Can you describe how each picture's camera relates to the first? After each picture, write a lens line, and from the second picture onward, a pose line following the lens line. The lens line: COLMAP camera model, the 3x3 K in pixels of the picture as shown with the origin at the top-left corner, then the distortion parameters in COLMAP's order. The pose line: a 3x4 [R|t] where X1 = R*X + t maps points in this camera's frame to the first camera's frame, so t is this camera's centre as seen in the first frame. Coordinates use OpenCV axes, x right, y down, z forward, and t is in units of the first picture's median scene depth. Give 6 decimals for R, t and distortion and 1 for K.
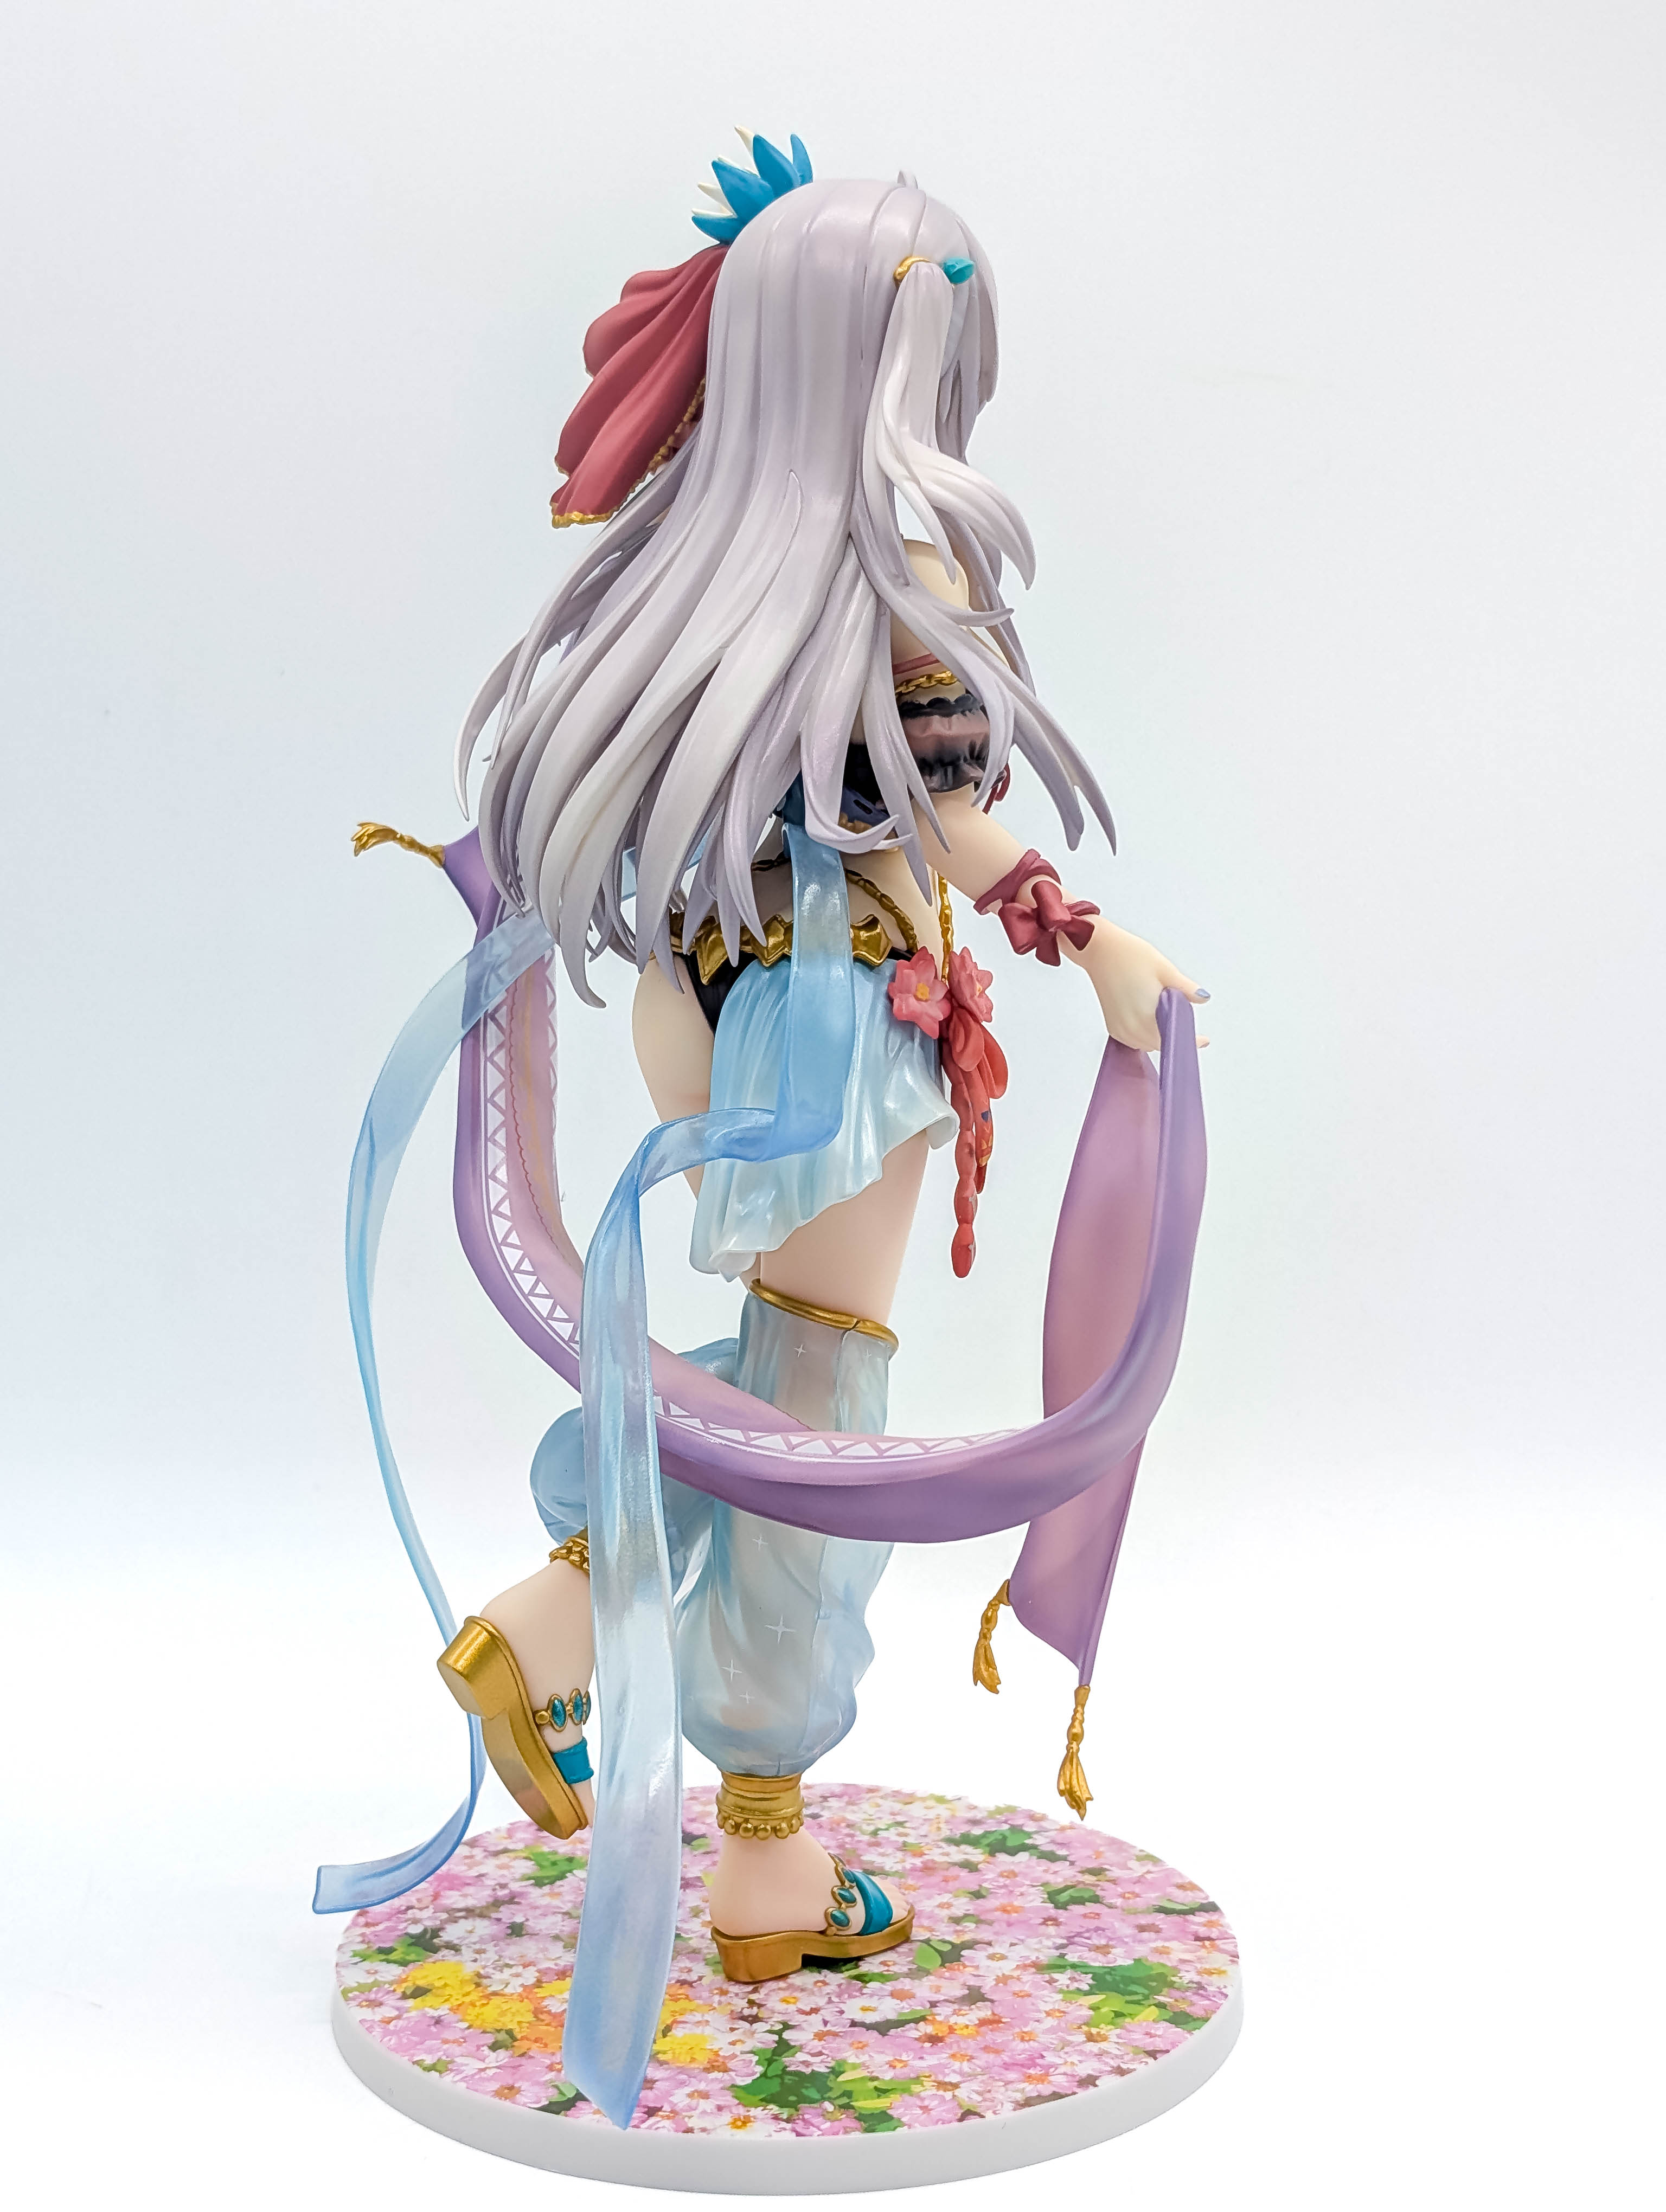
lens RADIAL K [[3622.2, 0, 829.0], [0, 3622.2, 1099.3], [0, 0, 1]] dist [0.069163, 0.000000]
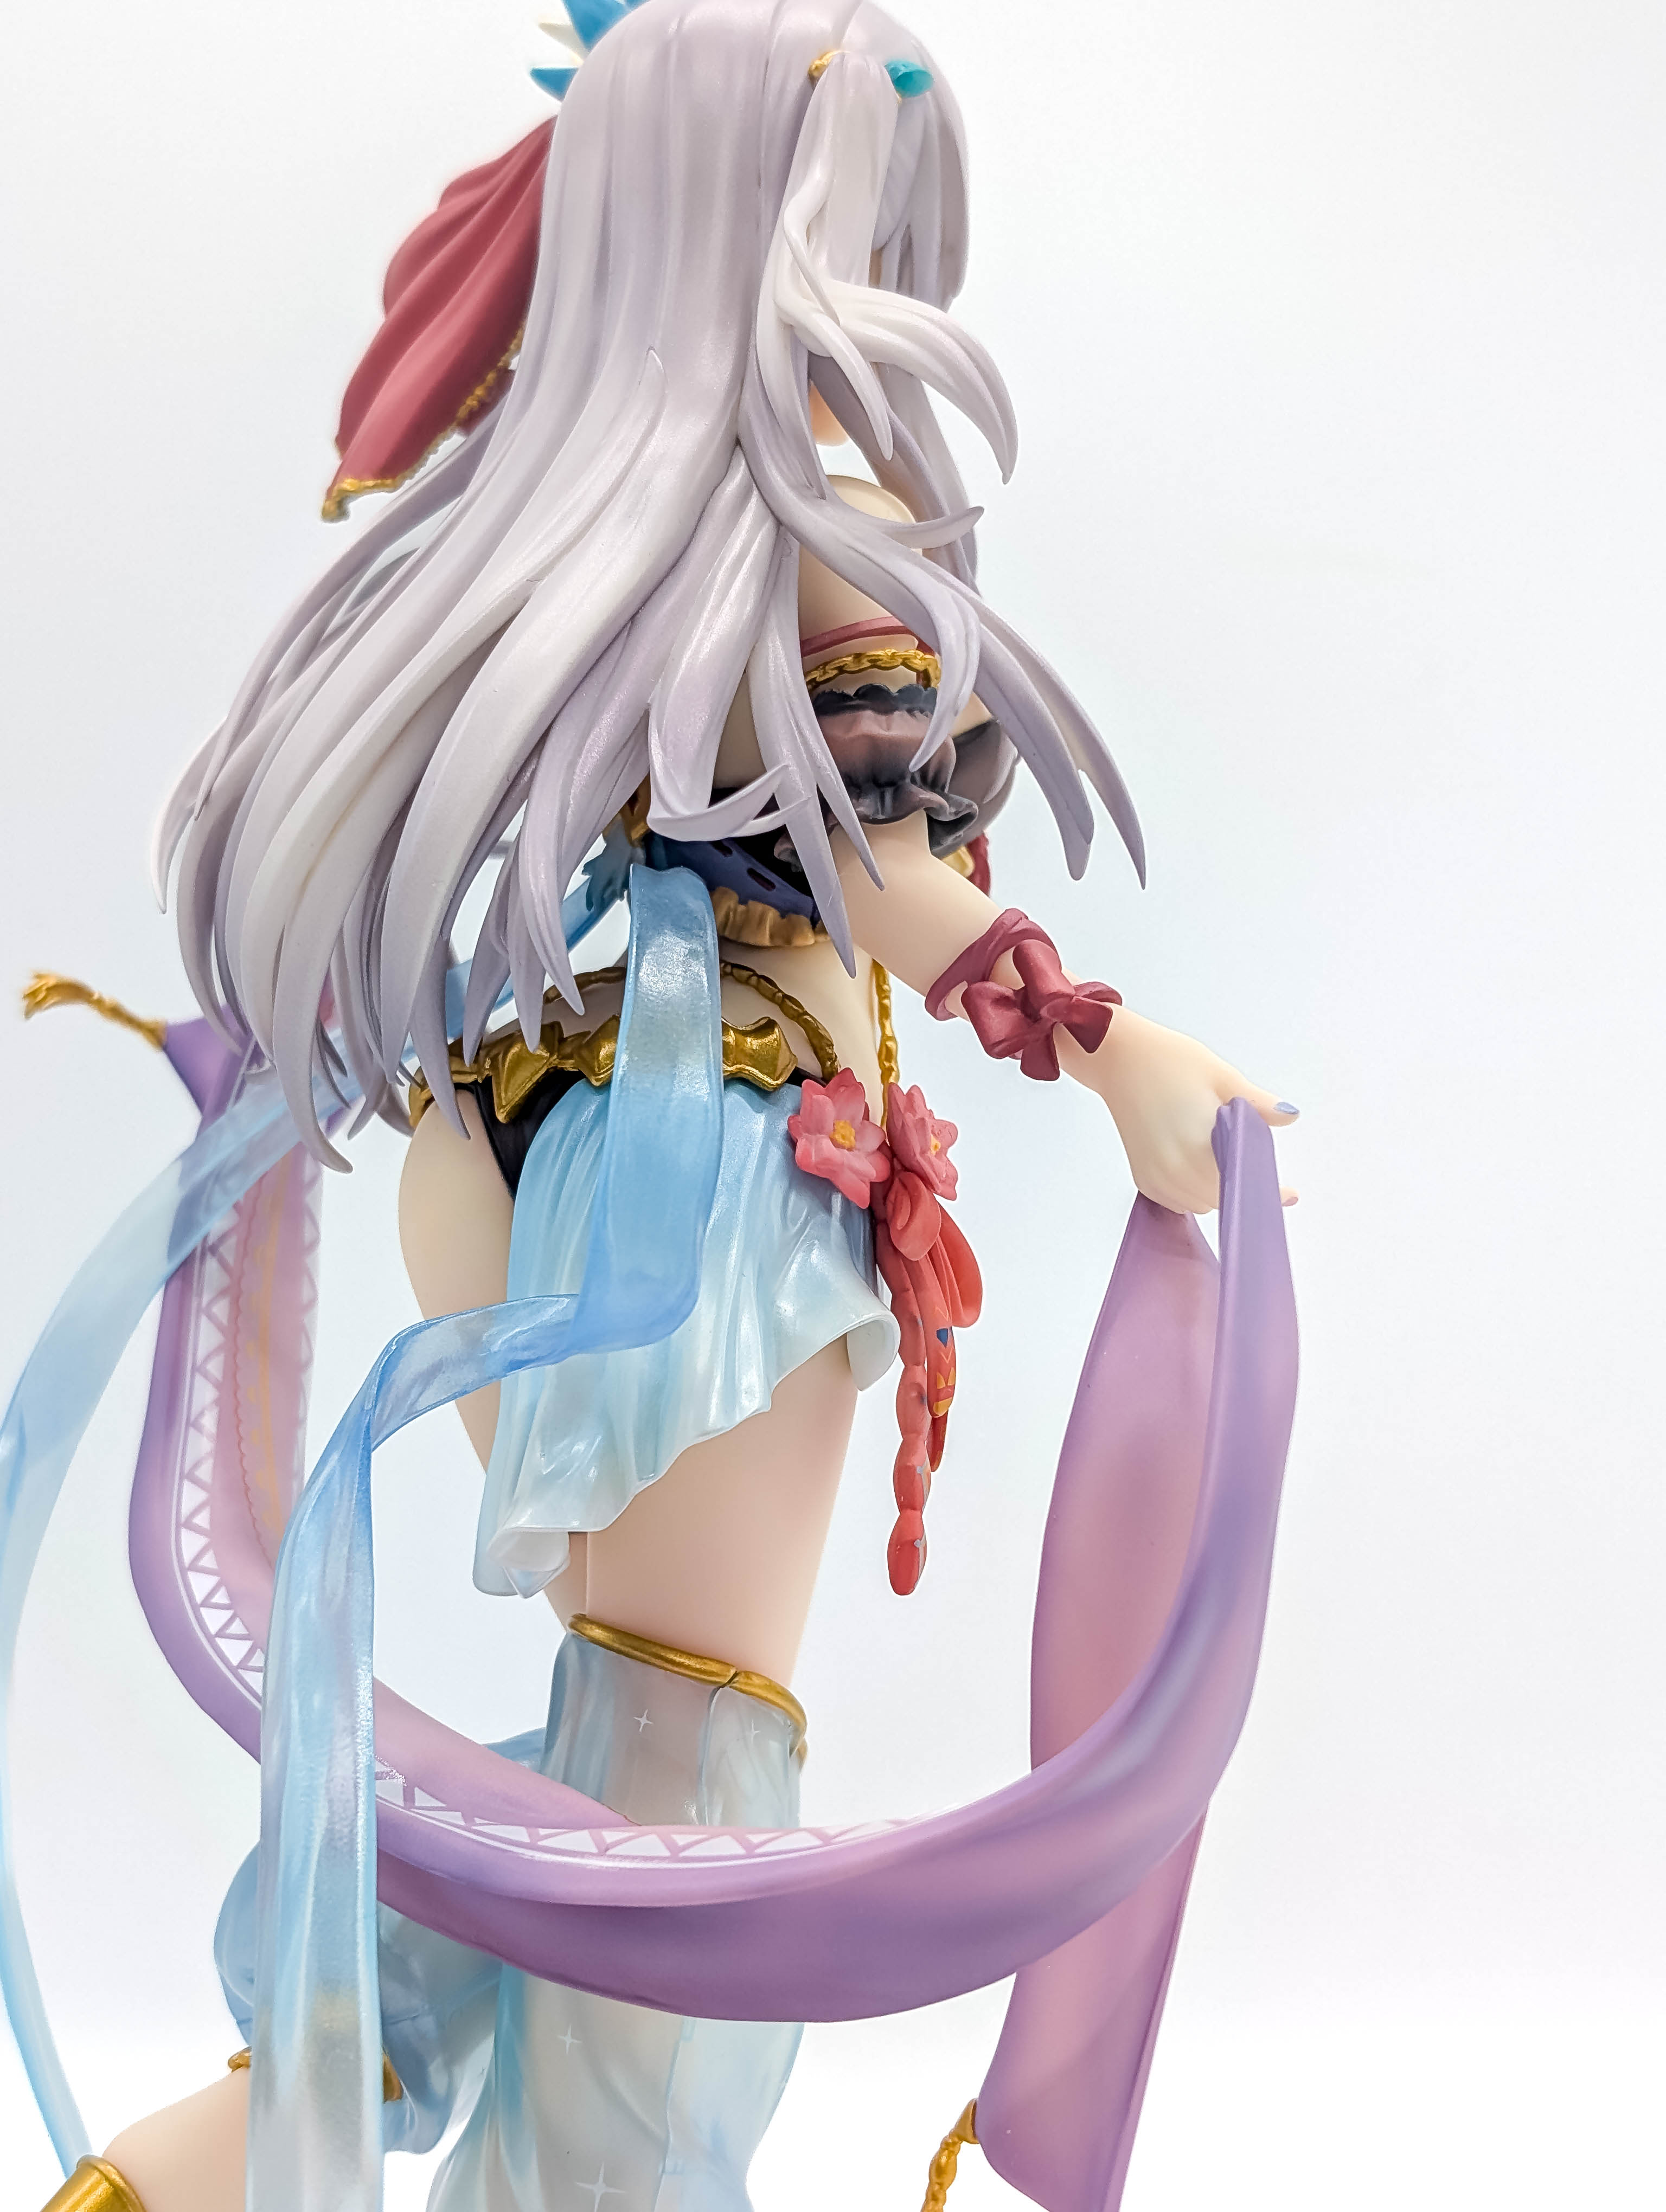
lens RADIAL K [[3622.2, 0, 910.5], [0, 3622.2, 1093.1], [0, 0, 1]] dist [0.069163, 0.000000]
pose [[0.999947, 0.008646, 0.005677, 0.033920], [-0.007315, 0.979198, -0.202776, 0.091868], [-0.007312, 0.202724, 0.979209, 0.378912]]
